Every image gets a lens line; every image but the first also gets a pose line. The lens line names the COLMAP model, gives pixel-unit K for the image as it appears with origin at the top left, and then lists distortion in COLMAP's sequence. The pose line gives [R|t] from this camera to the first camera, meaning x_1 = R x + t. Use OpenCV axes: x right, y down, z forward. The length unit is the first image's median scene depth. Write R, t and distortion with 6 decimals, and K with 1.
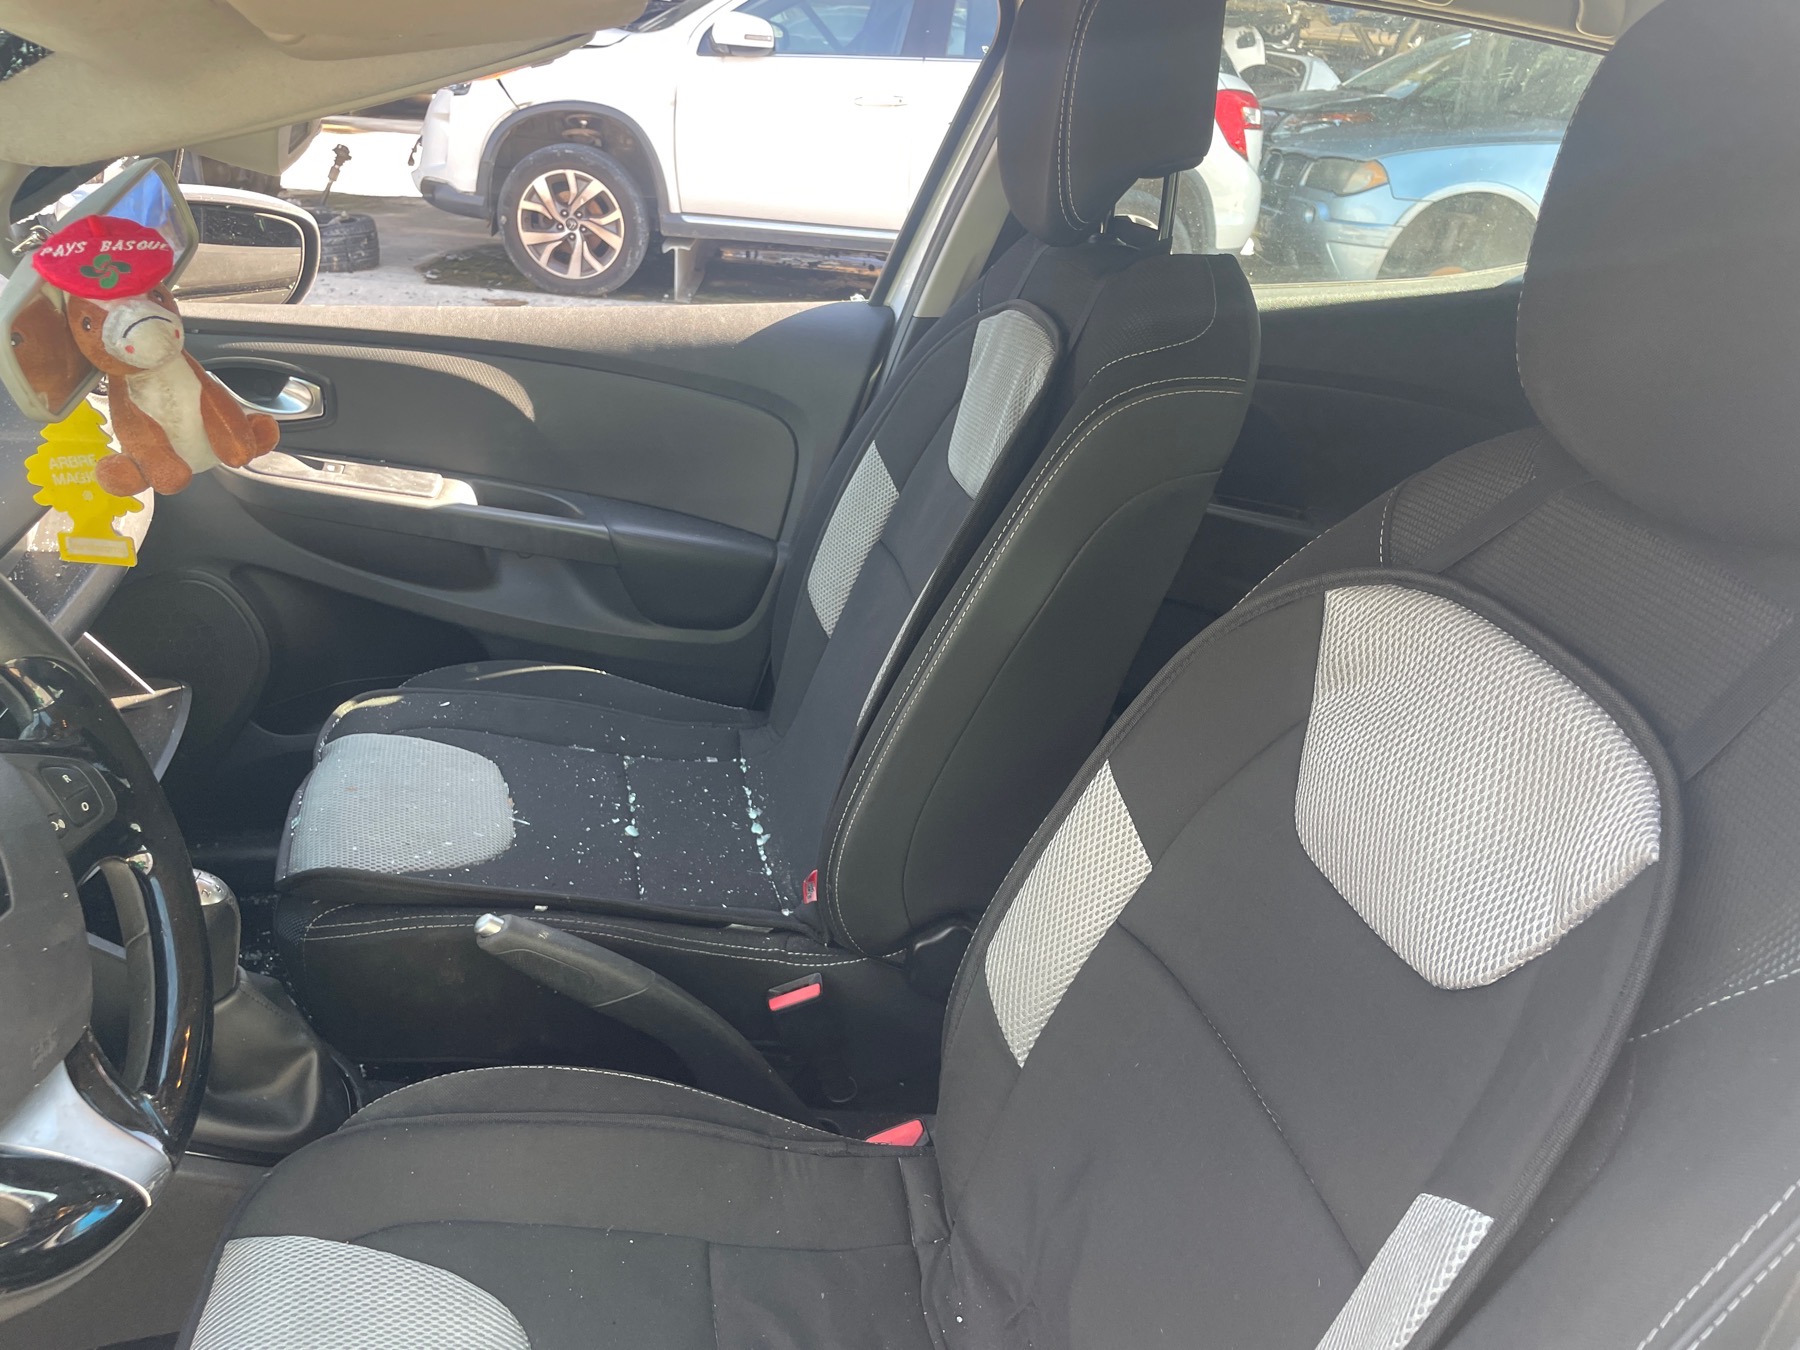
lens RADIAL K [[1371.6, 0, 900.0], [0, 1371.6, 675.0], [0, 0, 1]] dist [0.091084, -0.128240]
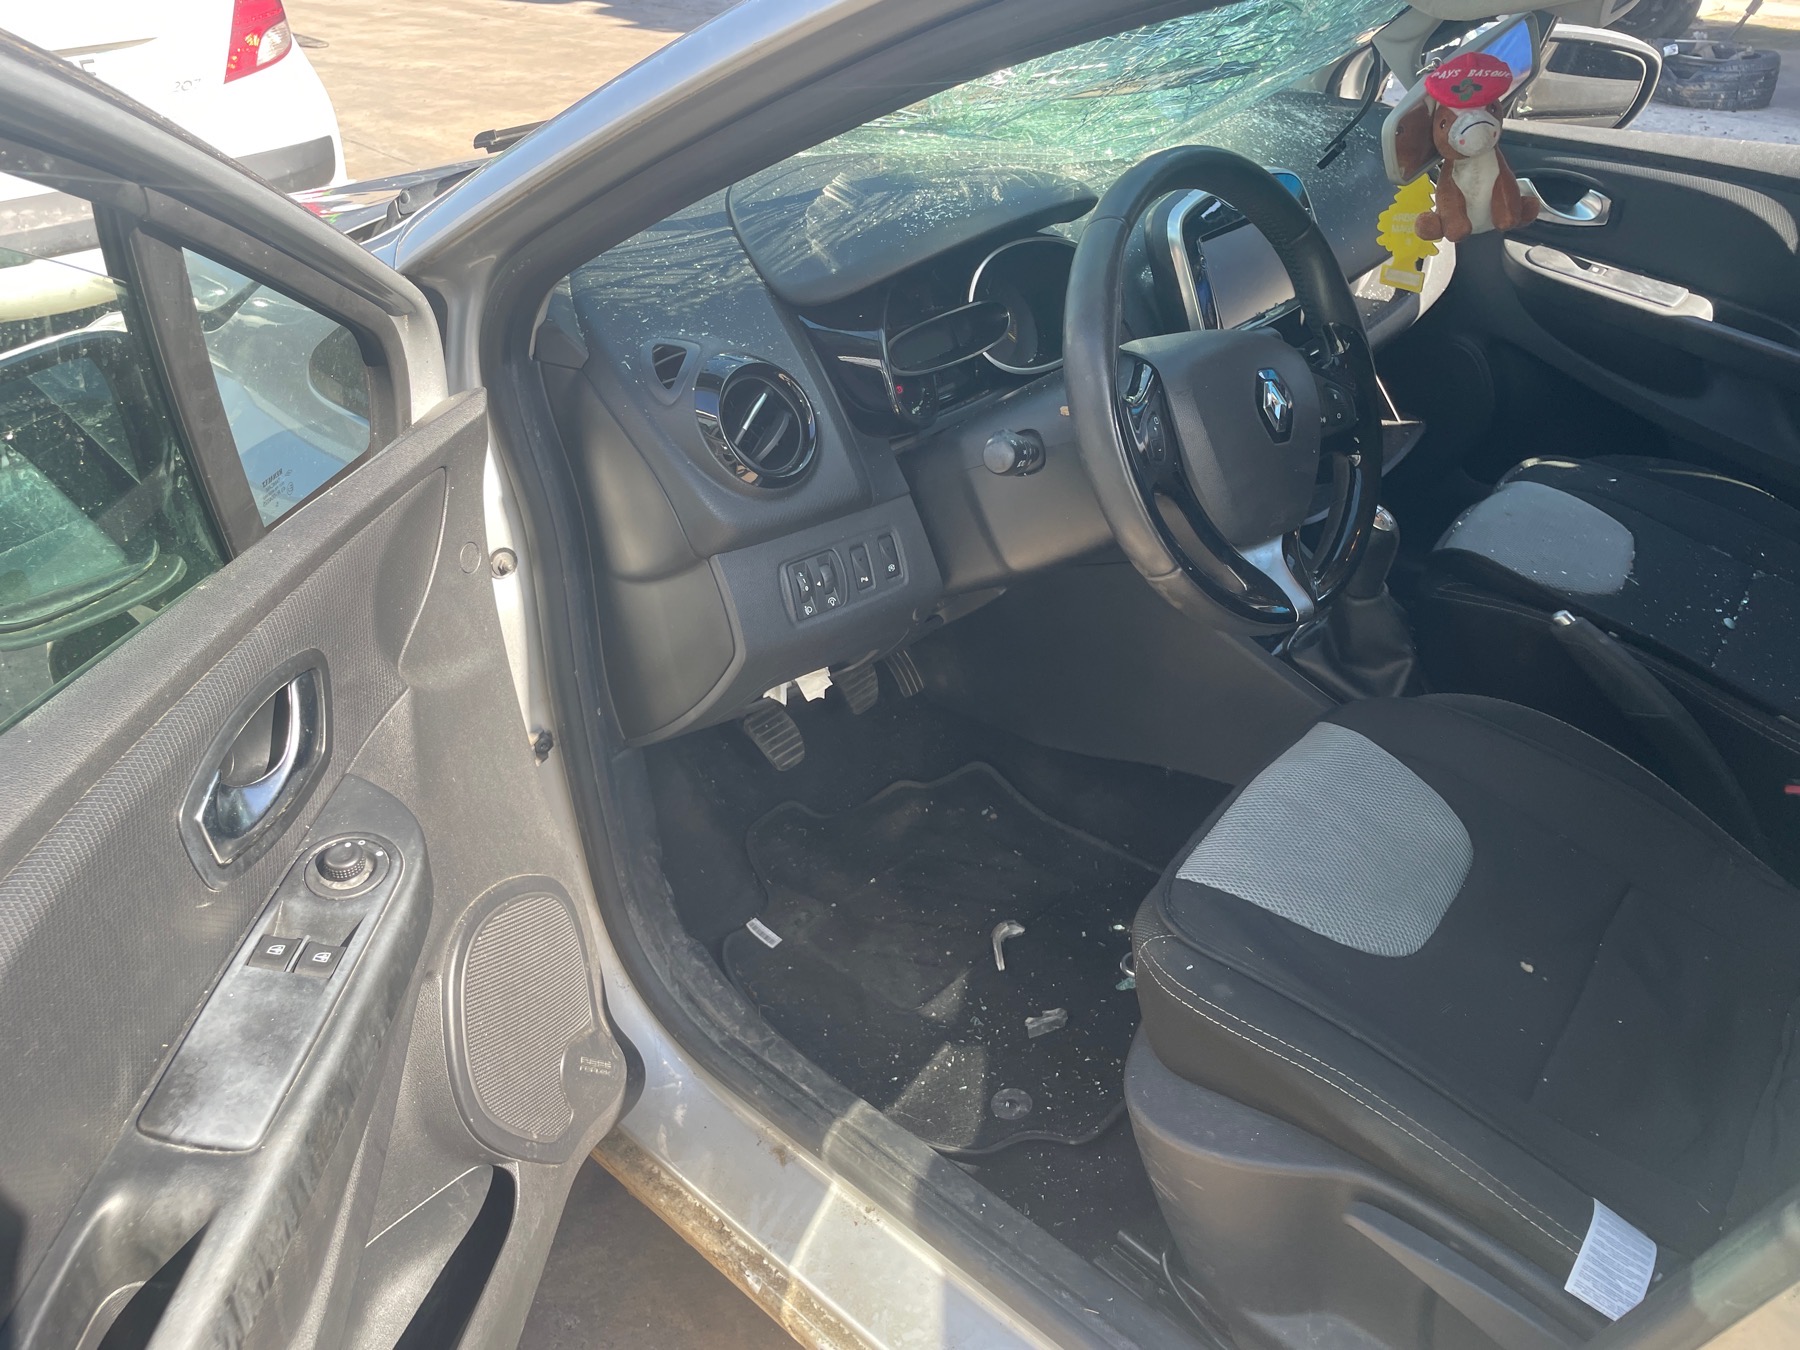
lens RADIAL K [[1383.9, 0, 893.2], [0, 1383.9, 657.1], [0, 0, 1]] dist [0.085032, -0.111767]
pose [[0.631133, 0.335151, -0.699533, 0.236780], [-0.268483, 0.940480, 0.208359, 0.106097], [0.727728, 0.056311, 0.683550, -0.353995]]
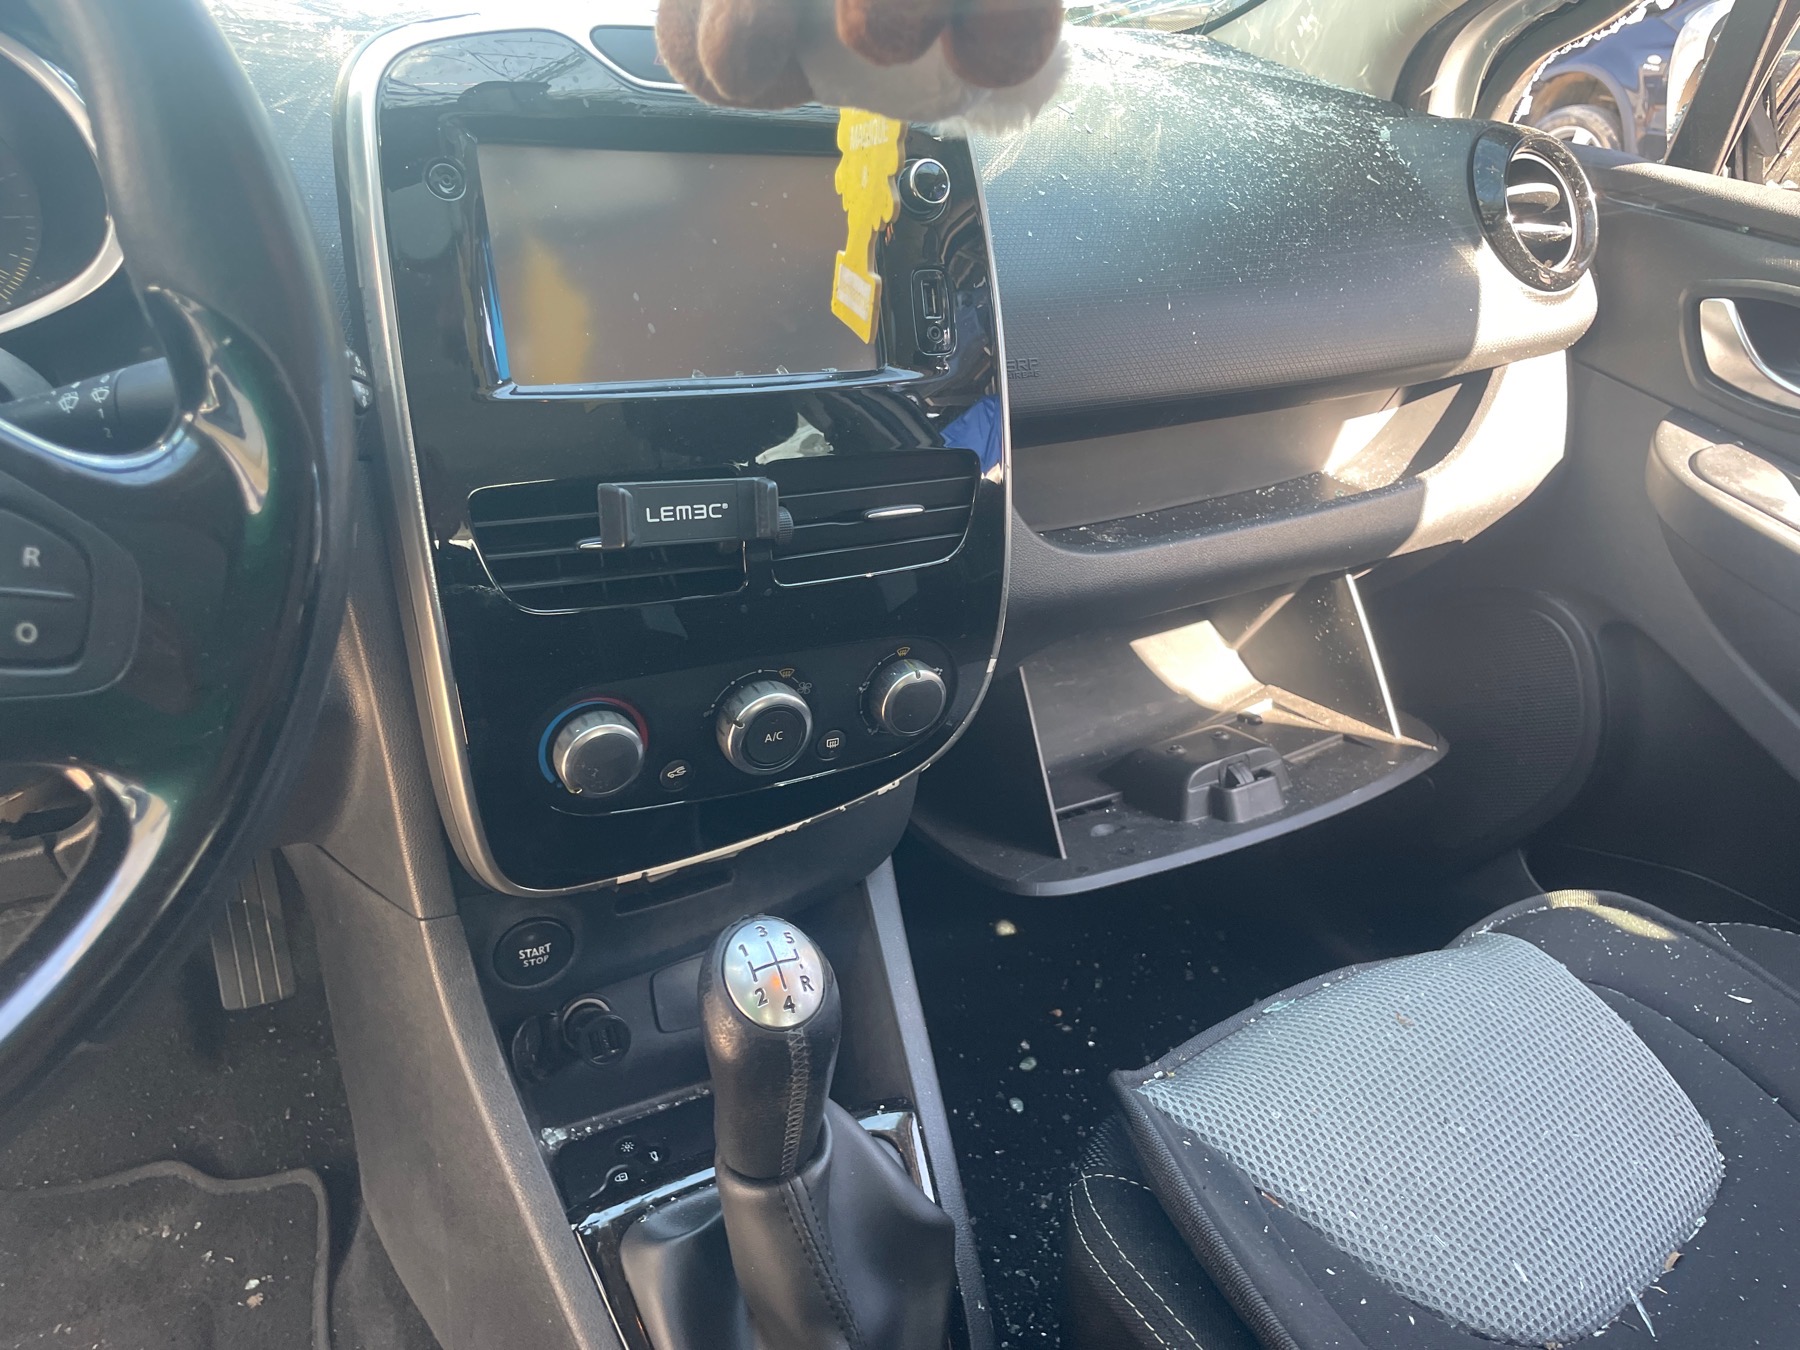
lens RADIAL K [[1361.5, 0, 934.8], [0, 1361.5, 690.0], [0, 0, 1]] dist [0.079502, -0.106831]
pose [[0.350373, 0.393282, -0.850040, -0.076686], [-0.447590, 0.867538, 0.216888, -0.070767], [0.822741, 0.304478, 0.479991, 0.675320]]
